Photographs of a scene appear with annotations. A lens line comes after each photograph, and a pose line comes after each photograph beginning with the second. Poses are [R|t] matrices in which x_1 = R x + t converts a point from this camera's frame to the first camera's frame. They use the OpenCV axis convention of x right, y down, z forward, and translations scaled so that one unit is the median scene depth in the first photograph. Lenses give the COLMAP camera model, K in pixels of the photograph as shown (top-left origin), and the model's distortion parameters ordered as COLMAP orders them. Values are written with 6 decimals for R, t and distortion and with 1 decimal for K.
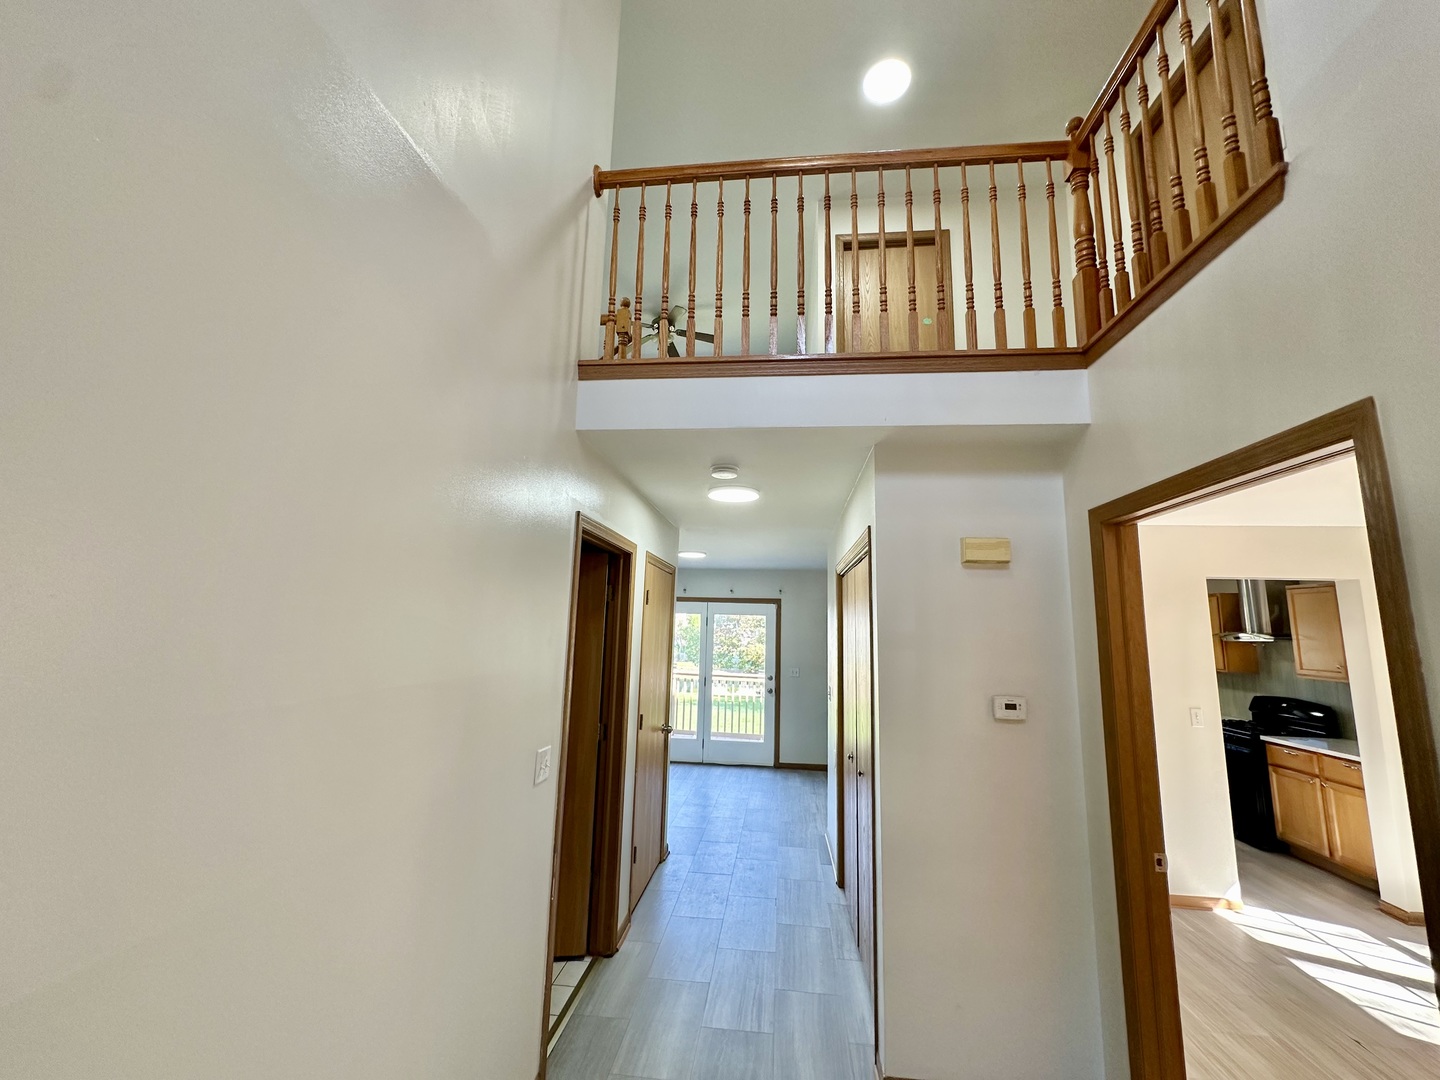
lens RADIAL K [[577.0, 0, 720.0], [0, 577.0, 540.0], [0, 0, 1]] dist [-0.002115, 0.000642]
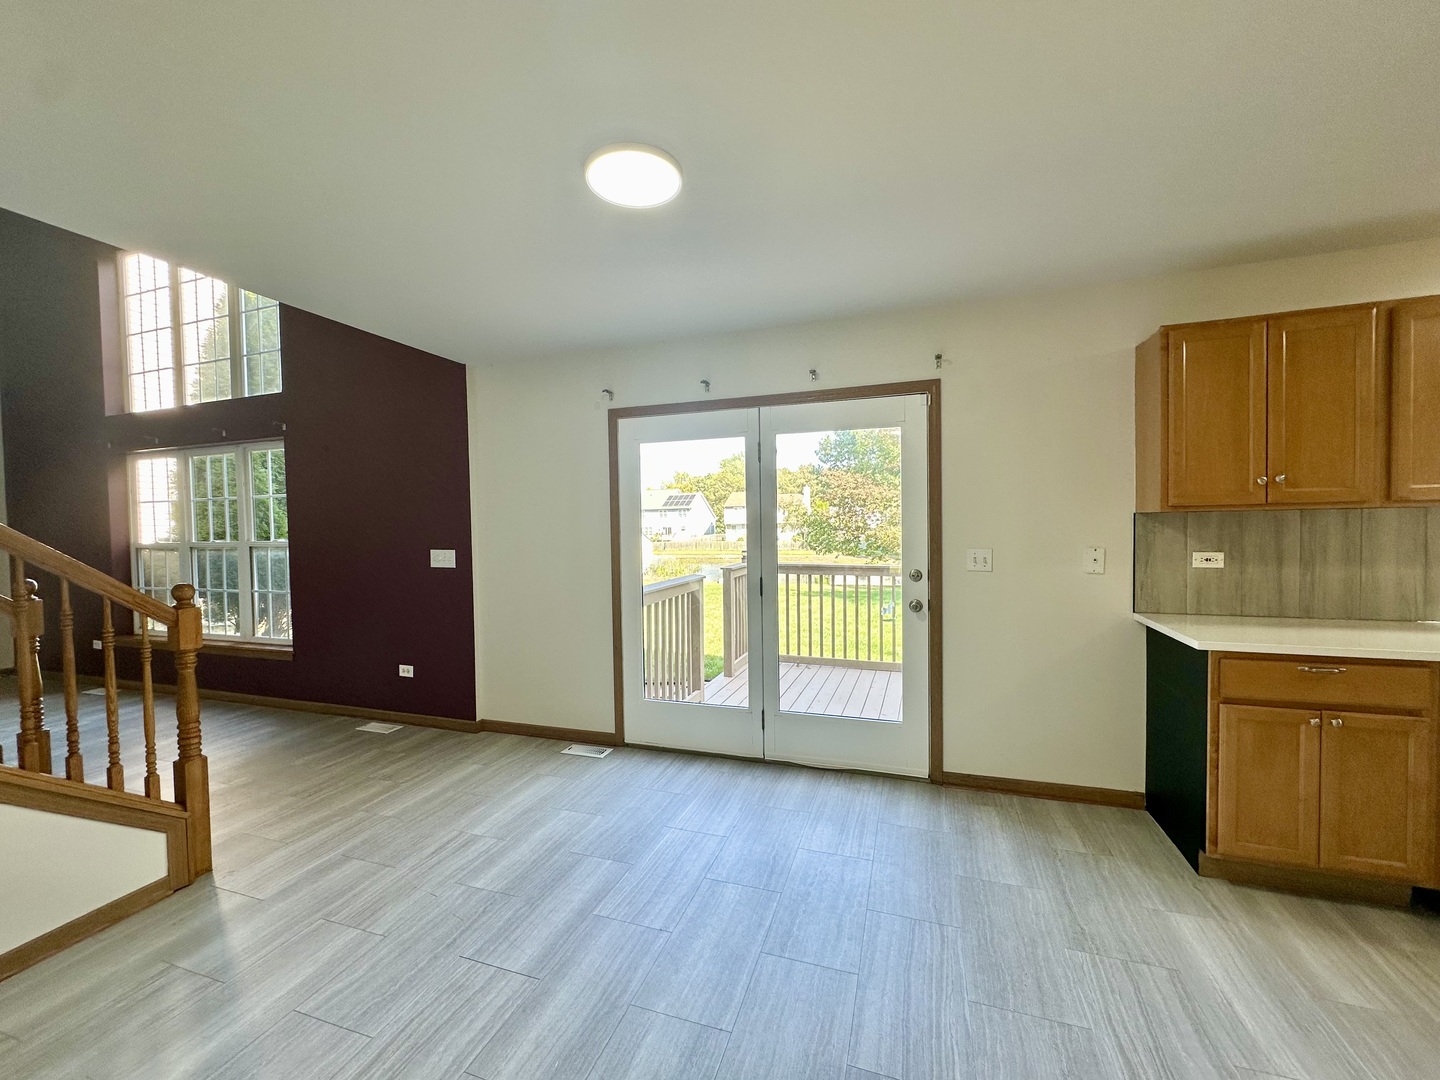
lens RADIAL K [[577.0, 0, 720.0], [0, 577.0, 540.0], [0, 0, 1]] dist [-0.002115, 0.000642]
pose [[0.974675, -0.038456, -0.220297, 0.043032], [0.079178, 0.980635, 0.179125, 0.130938], [0.209142, -0.192031, 0.958845, 0.585993]]
